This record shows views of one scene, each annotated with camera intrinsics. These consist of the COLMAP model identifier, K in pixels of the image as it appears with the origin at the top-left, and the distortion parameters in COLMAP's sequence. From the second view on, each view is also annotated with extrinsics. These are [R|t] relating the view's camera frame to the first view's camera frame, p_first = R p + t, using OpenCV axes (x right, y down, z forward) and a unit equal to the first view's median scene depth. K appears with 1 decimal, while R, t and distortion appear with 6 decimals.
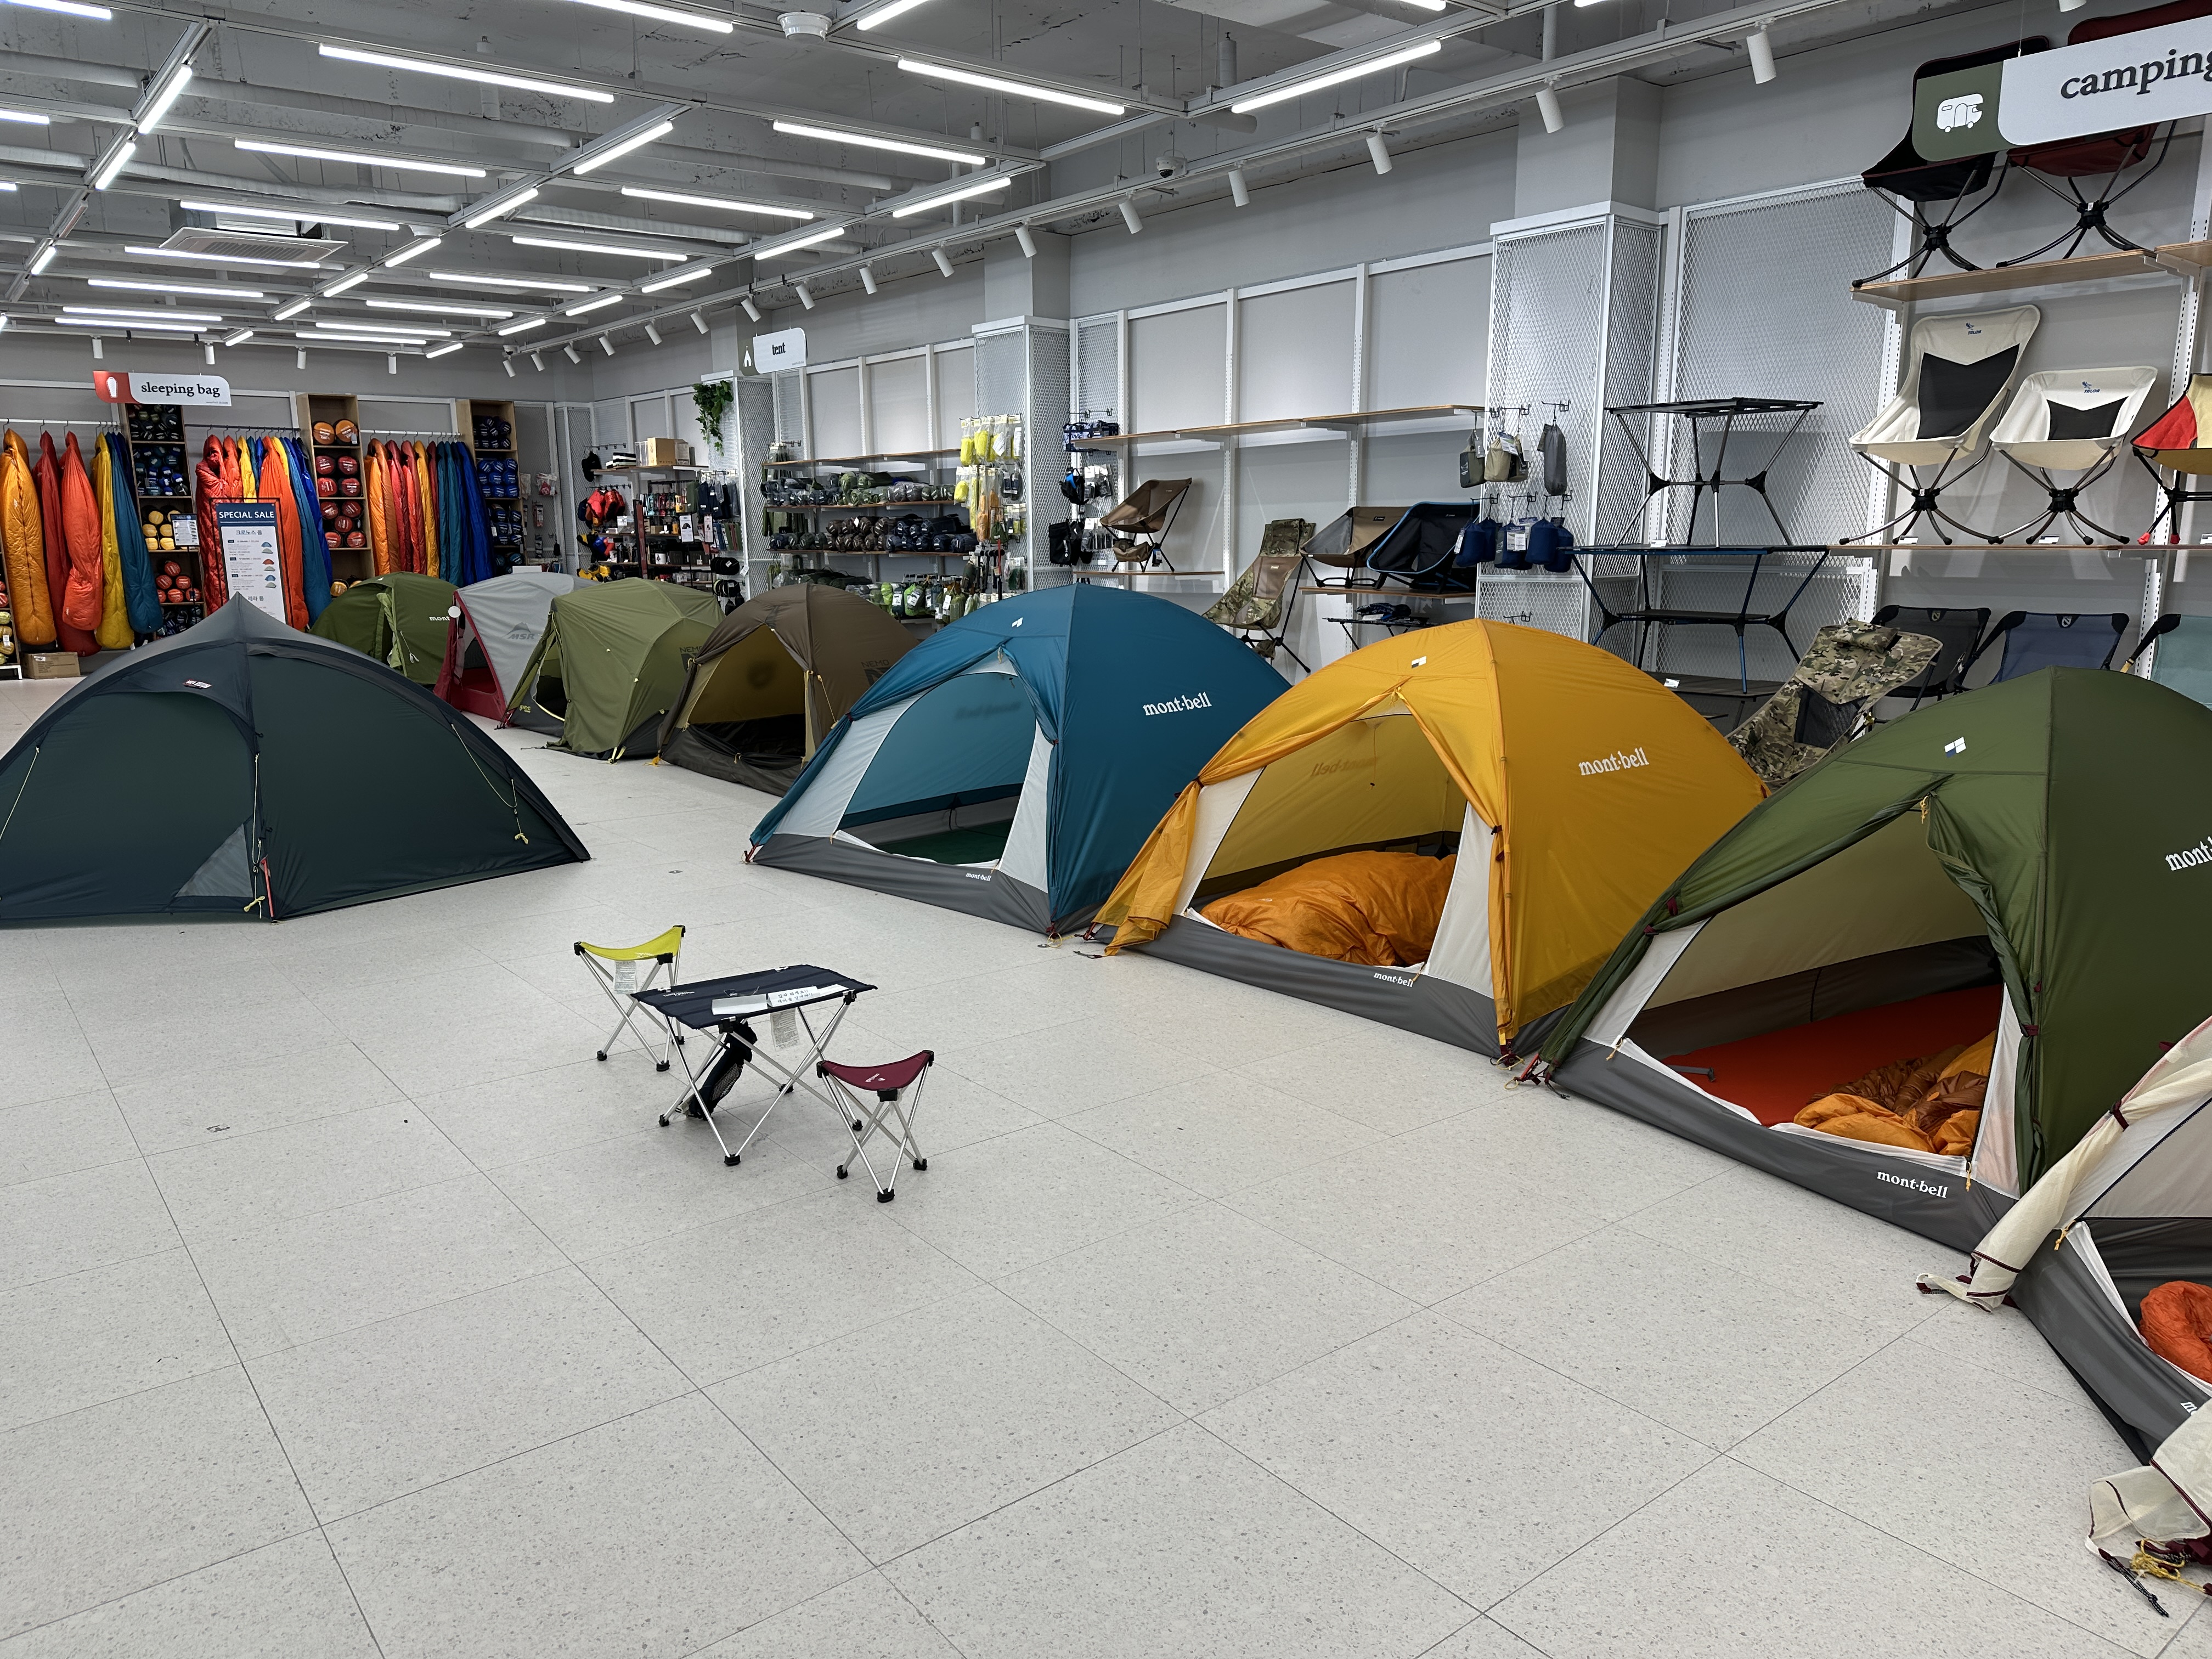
lens RADIAL K [[1557.6, 0, 1081.9], [0, 1557.6, 837.9], [0, 0, 1]] dist [0.036506, -0.022616]
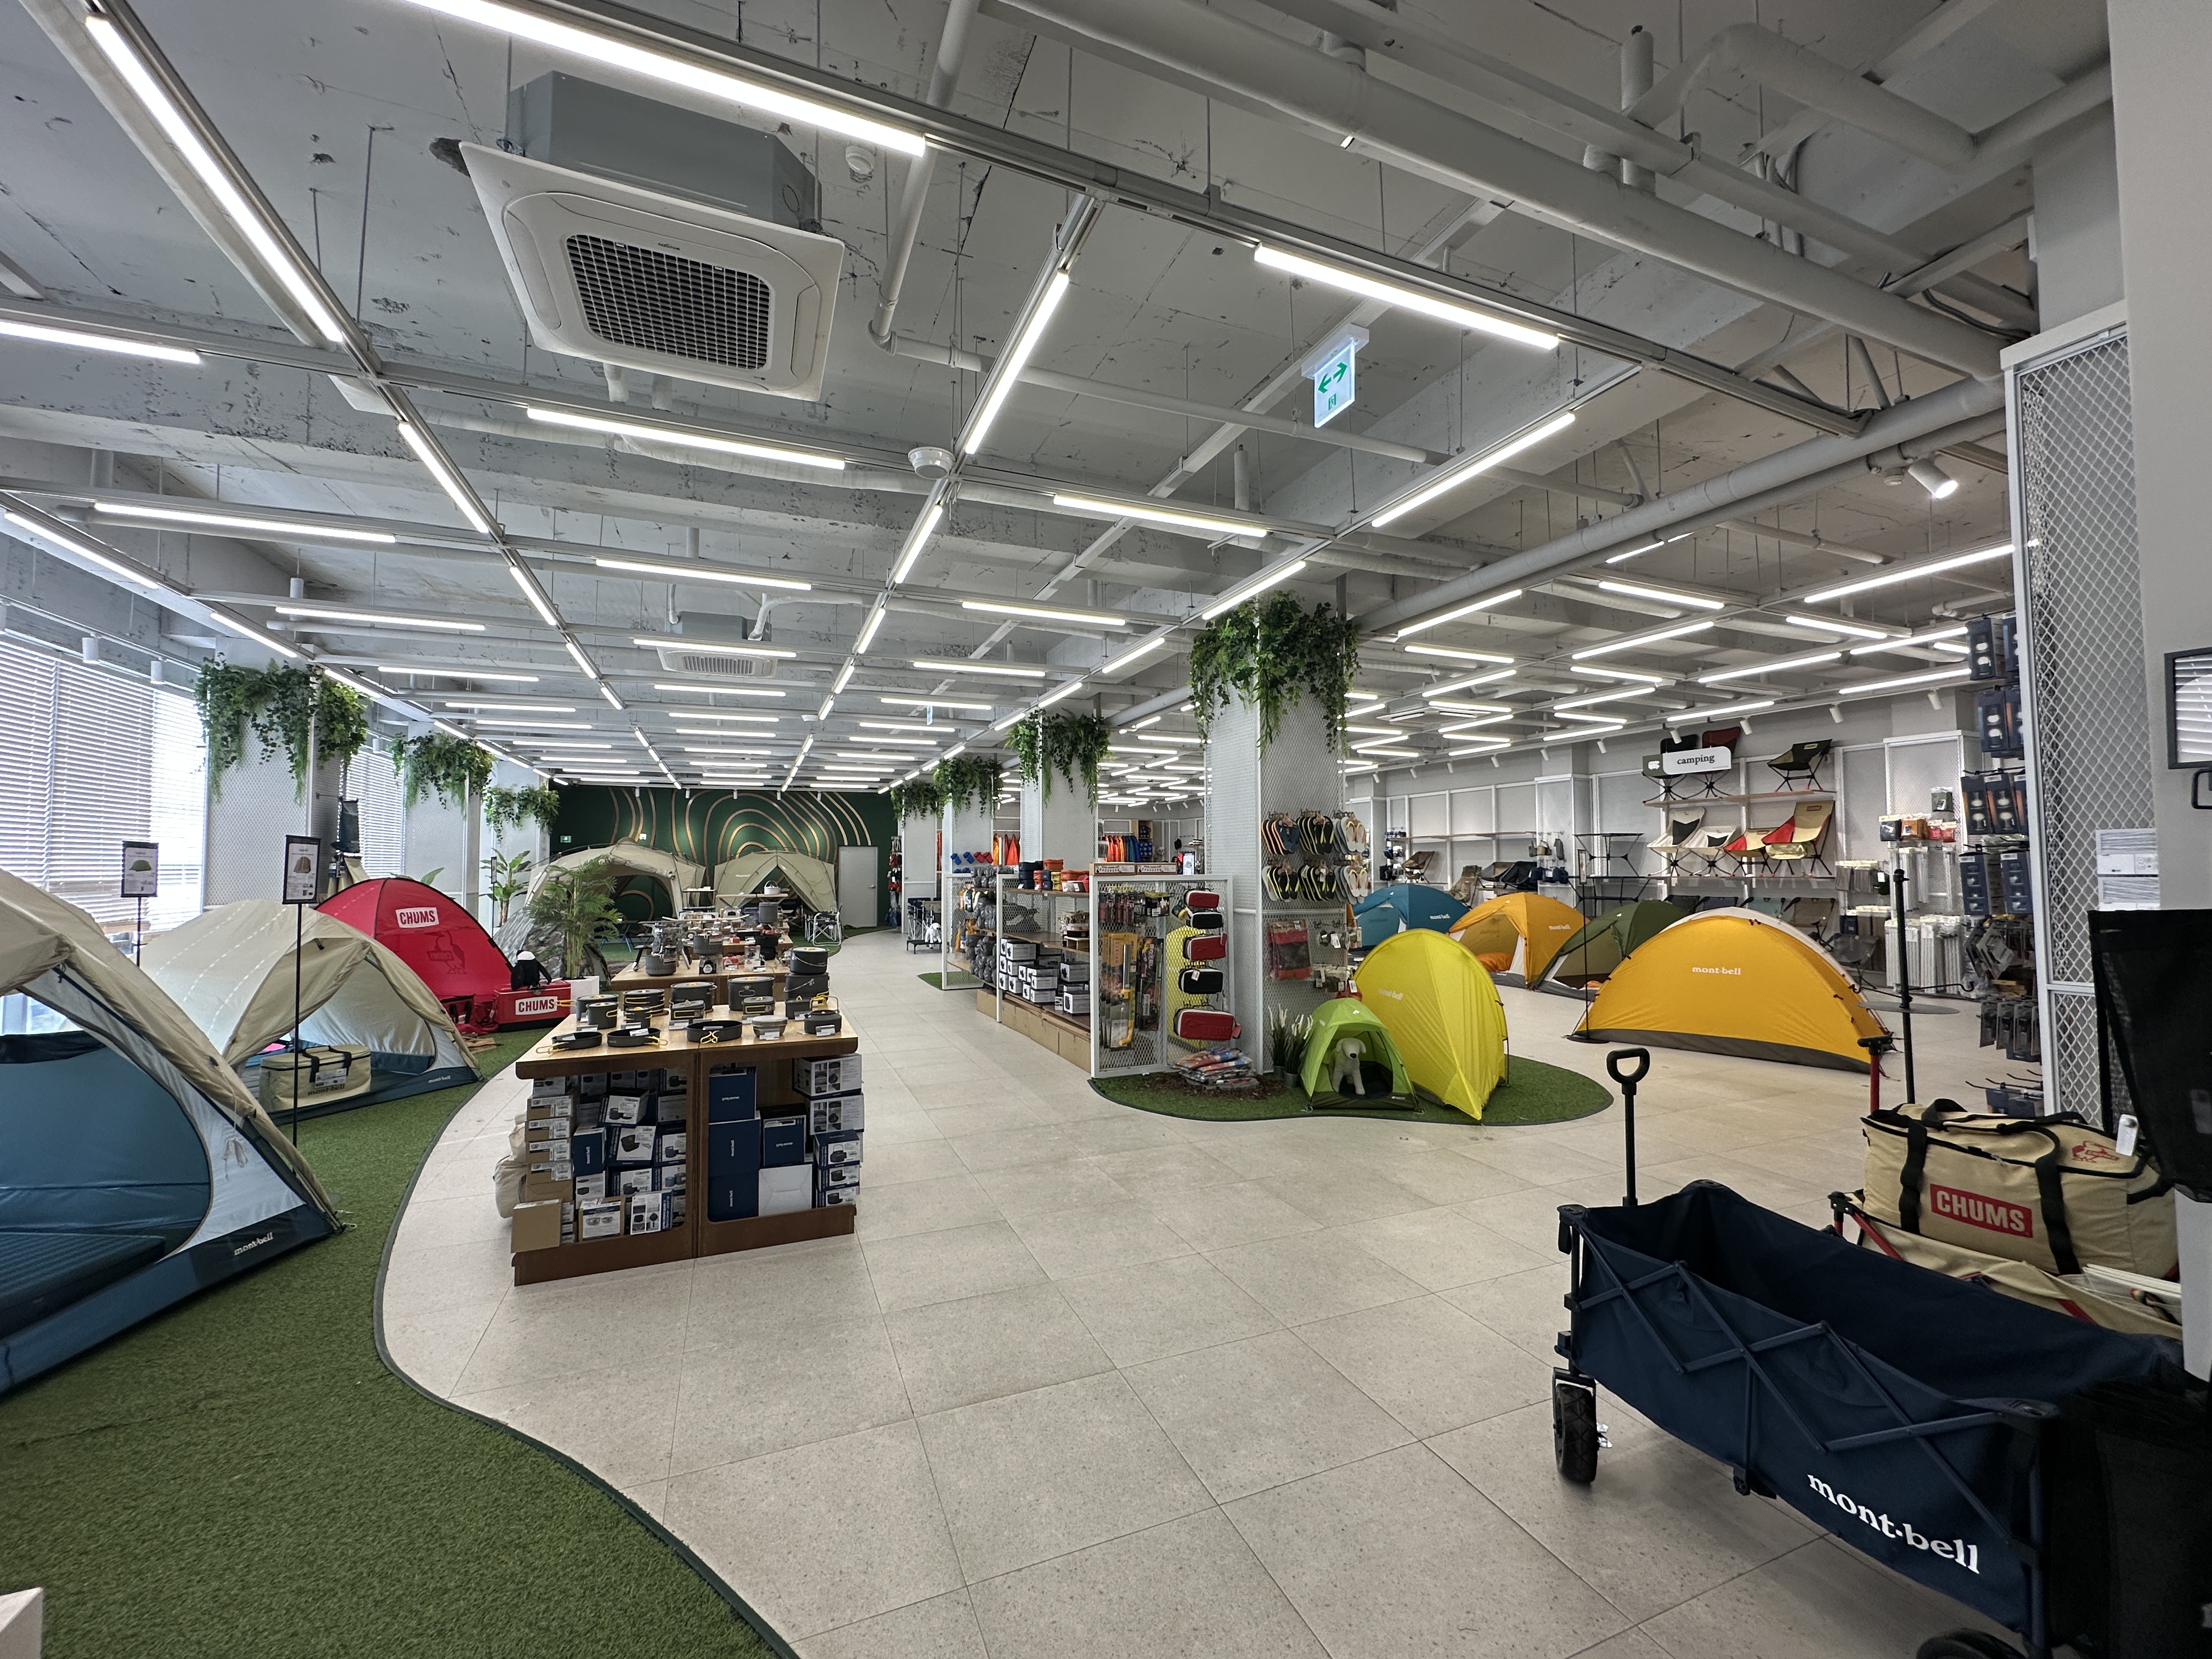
lens RADIAL K [[885.6, 0, 1101.2], [0, 885.6, 820.9], [0, 0, 1]] dist [0.003007, 0.000030]
pose [[0.963899, -0.006998, -0.266175, -0.058767], [-0.057848, 0.970273, -0.234997, 0.090073], [0.259907, 0.241911, 0.934841, -0.469280]]
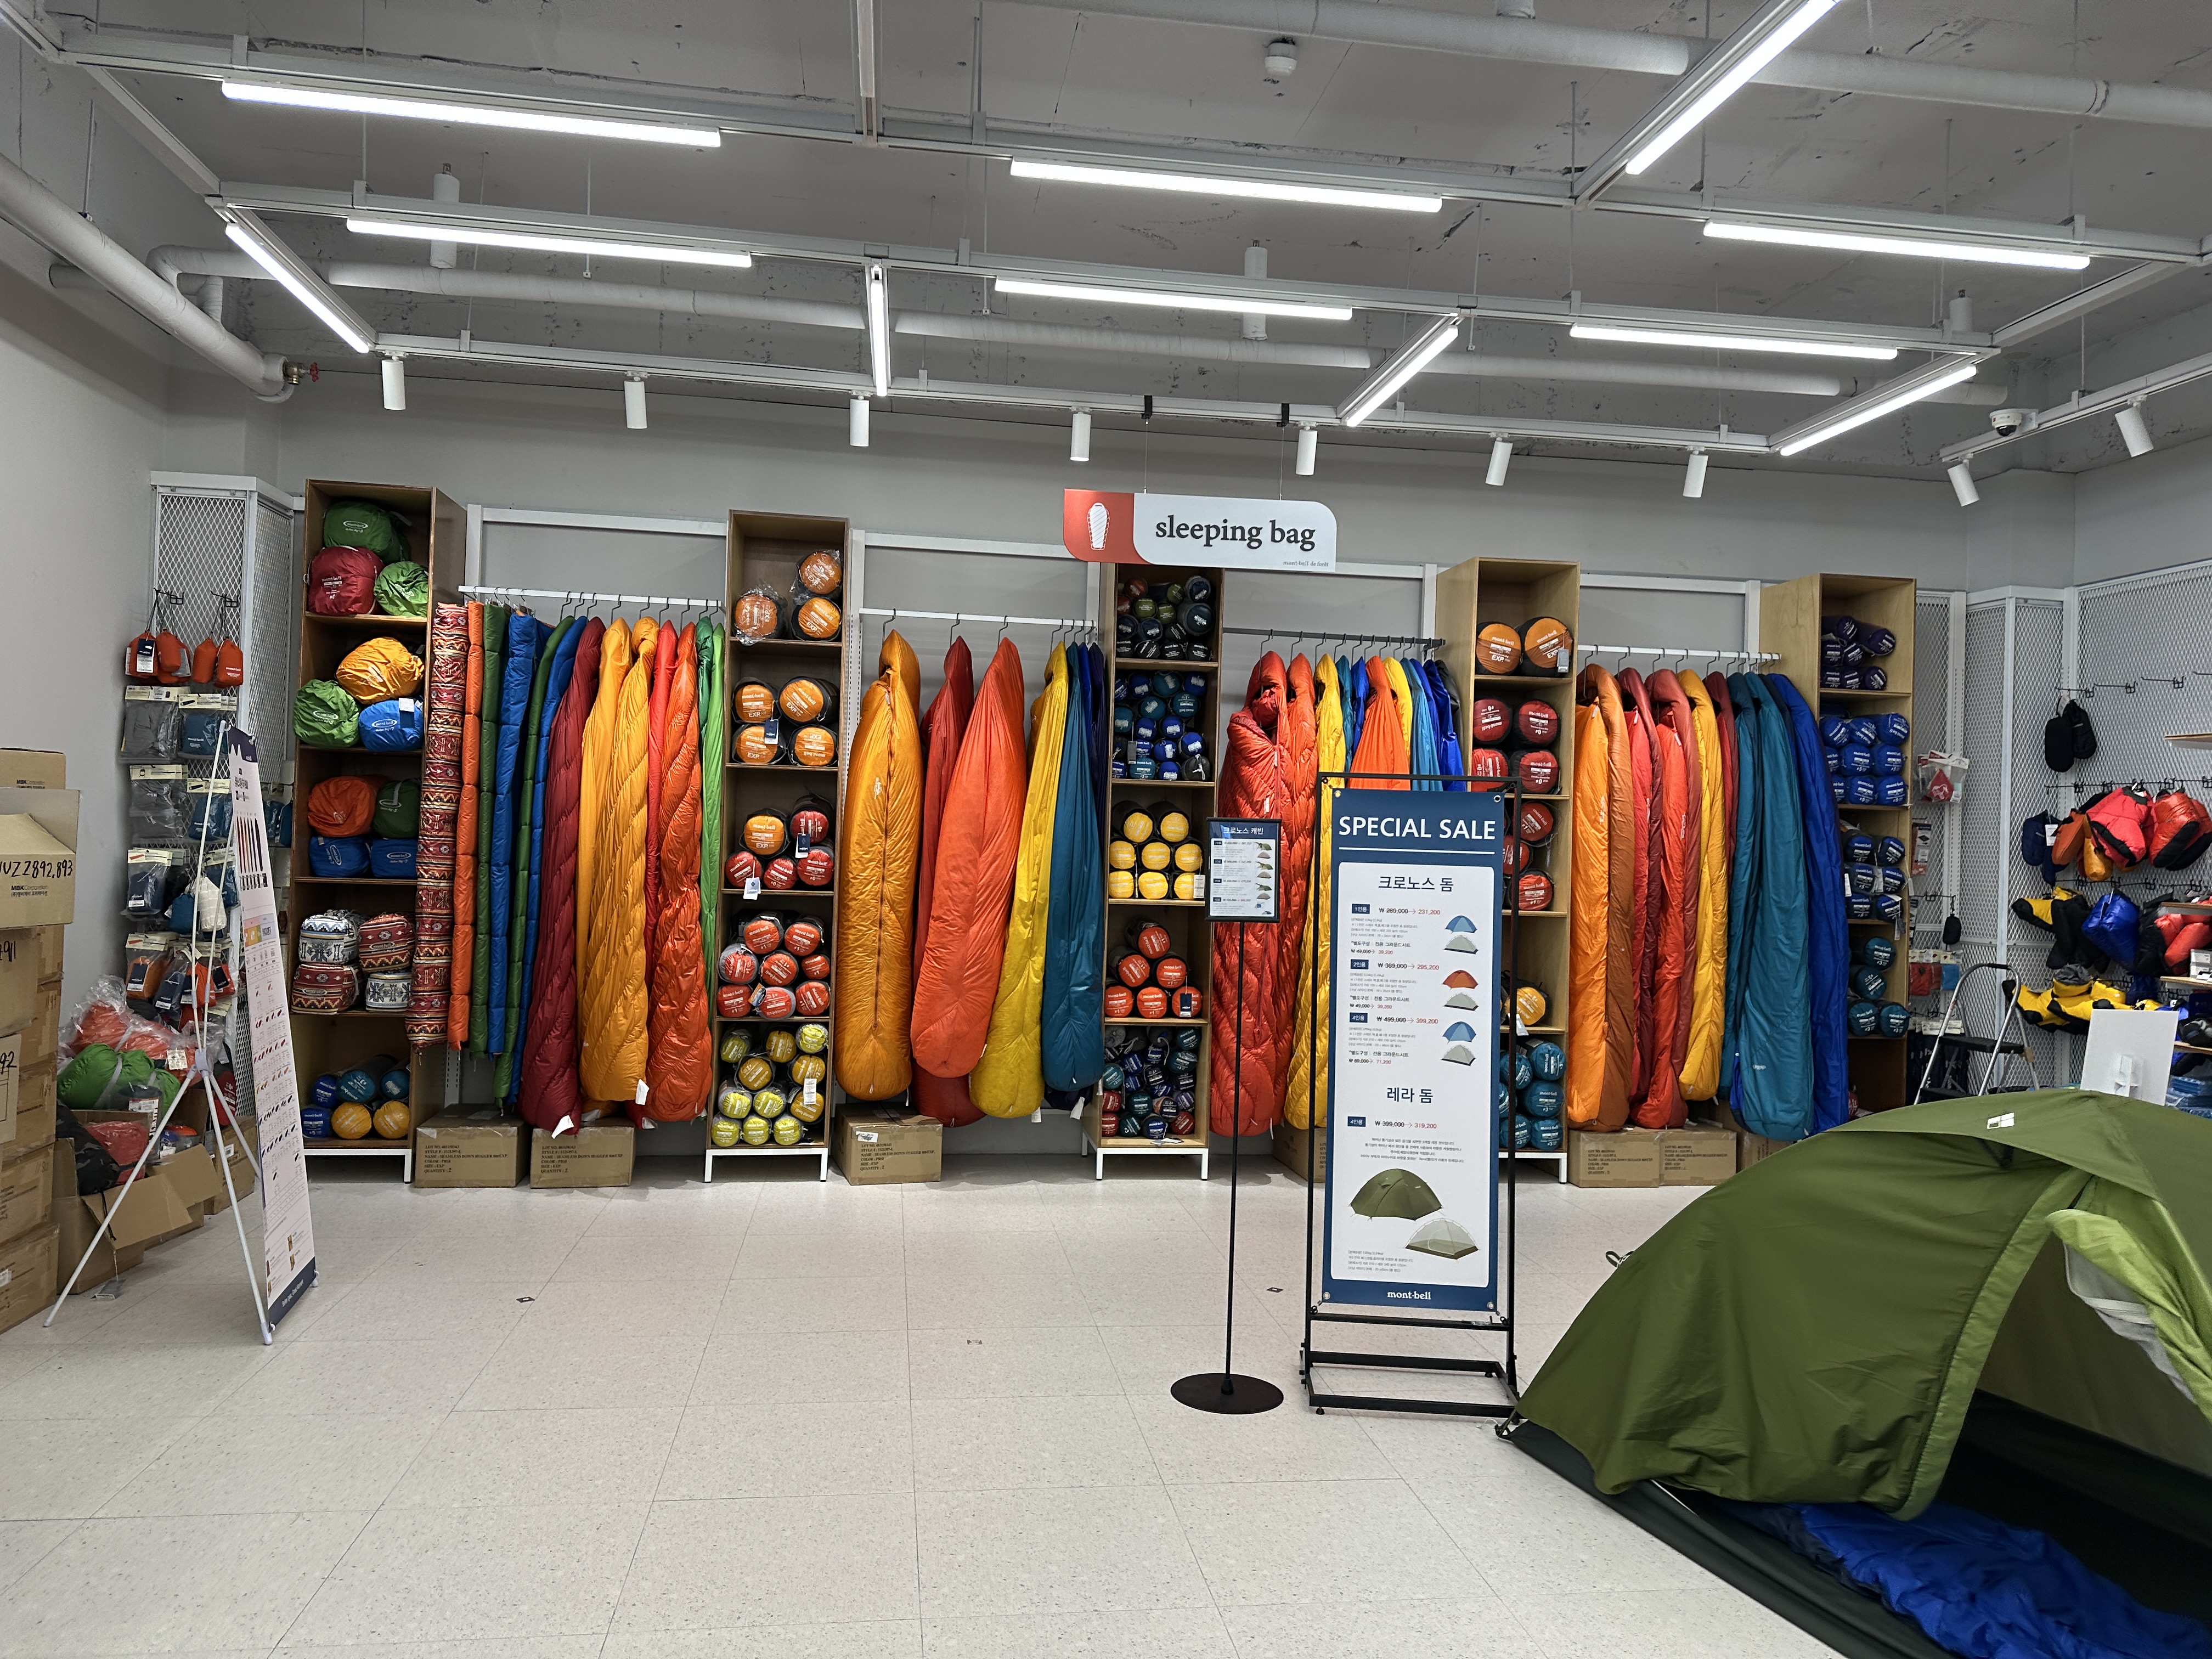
lens RADIAL K [[1557.6, 0, 1104.0], [0, 1557.6, 822.4], [0, 0, 1]] dist [0.036506, -0.022616]
pose [[0.868032, 0.031578, -0.495503, -0.391015], [-0.136696, 0.974607, -0.177356, -0.129729], [0.477320, 0.221684, 0.850307, 0.641719]]
